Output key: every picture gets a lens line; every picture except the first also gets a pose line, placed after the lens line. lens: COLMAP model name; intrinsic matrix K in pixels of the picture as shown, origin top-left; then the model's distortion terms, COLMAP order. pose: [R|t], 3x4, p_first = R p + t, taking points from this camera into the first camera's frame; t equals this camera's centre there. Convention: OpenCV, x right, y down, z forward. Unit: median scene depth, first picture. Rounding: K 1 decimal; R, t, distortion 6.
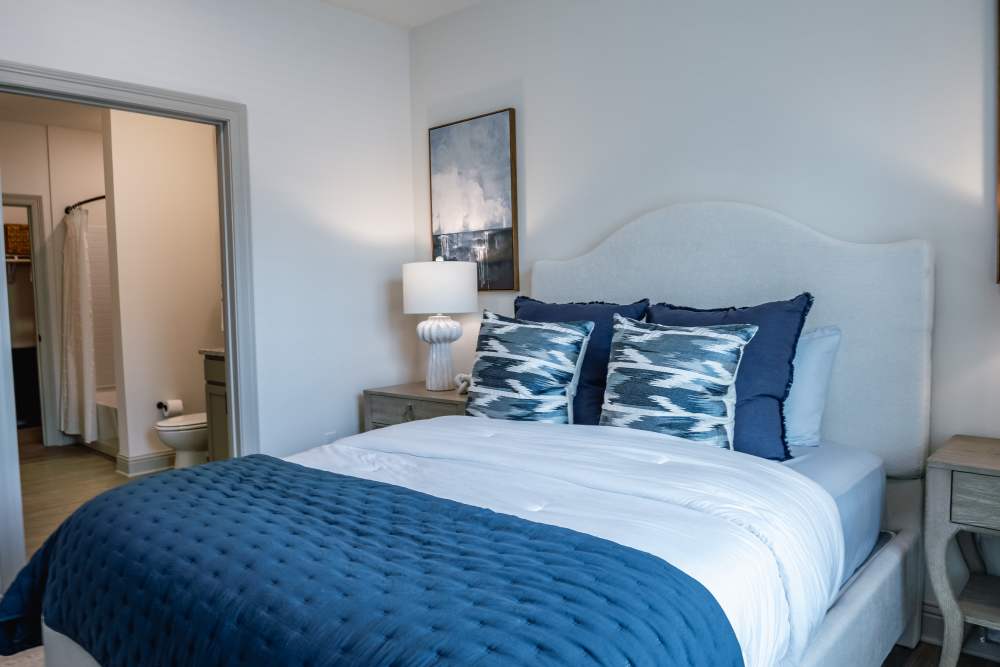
lens RADIAL K [[718.6, 0, 497.5], [0, 718.6, 337.0], [0, 0, 1]] dist [-0.051451, 0.012867]
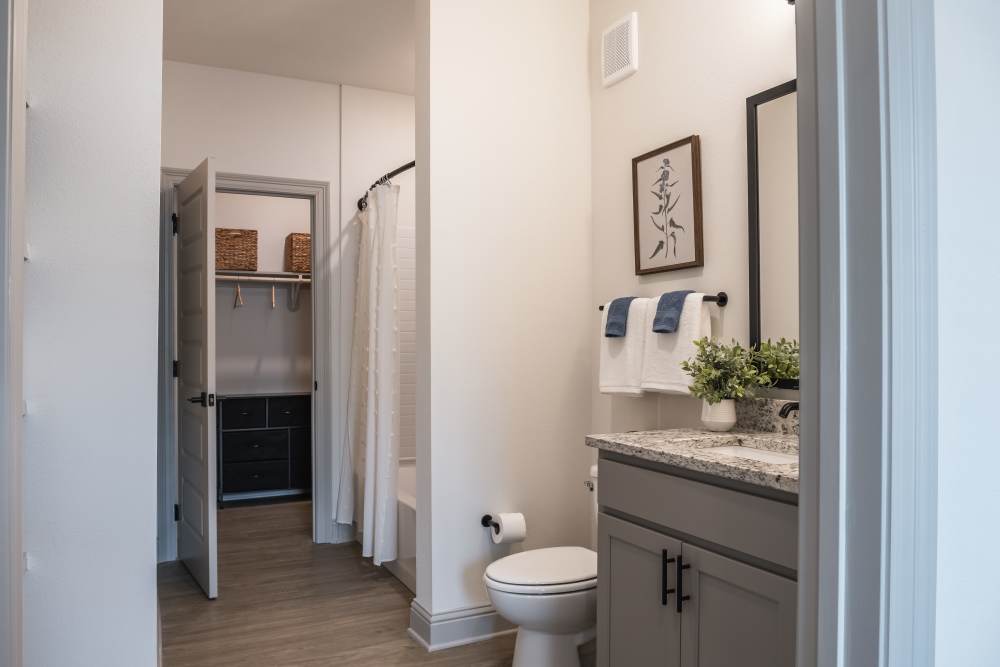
lens RADIAL K [[718.6, 0, 499.4], [0, 718.6, 334.1], [0, 0, 1]] dist [-0.051451, 0.012867]
pose [[0.935405, 0.021824, -0.352904, -0.480421], [-0.045747, 0.997174, -0.059590, -0.030356], [0.350607, 0.071885, 0.933760, 0.830357]]
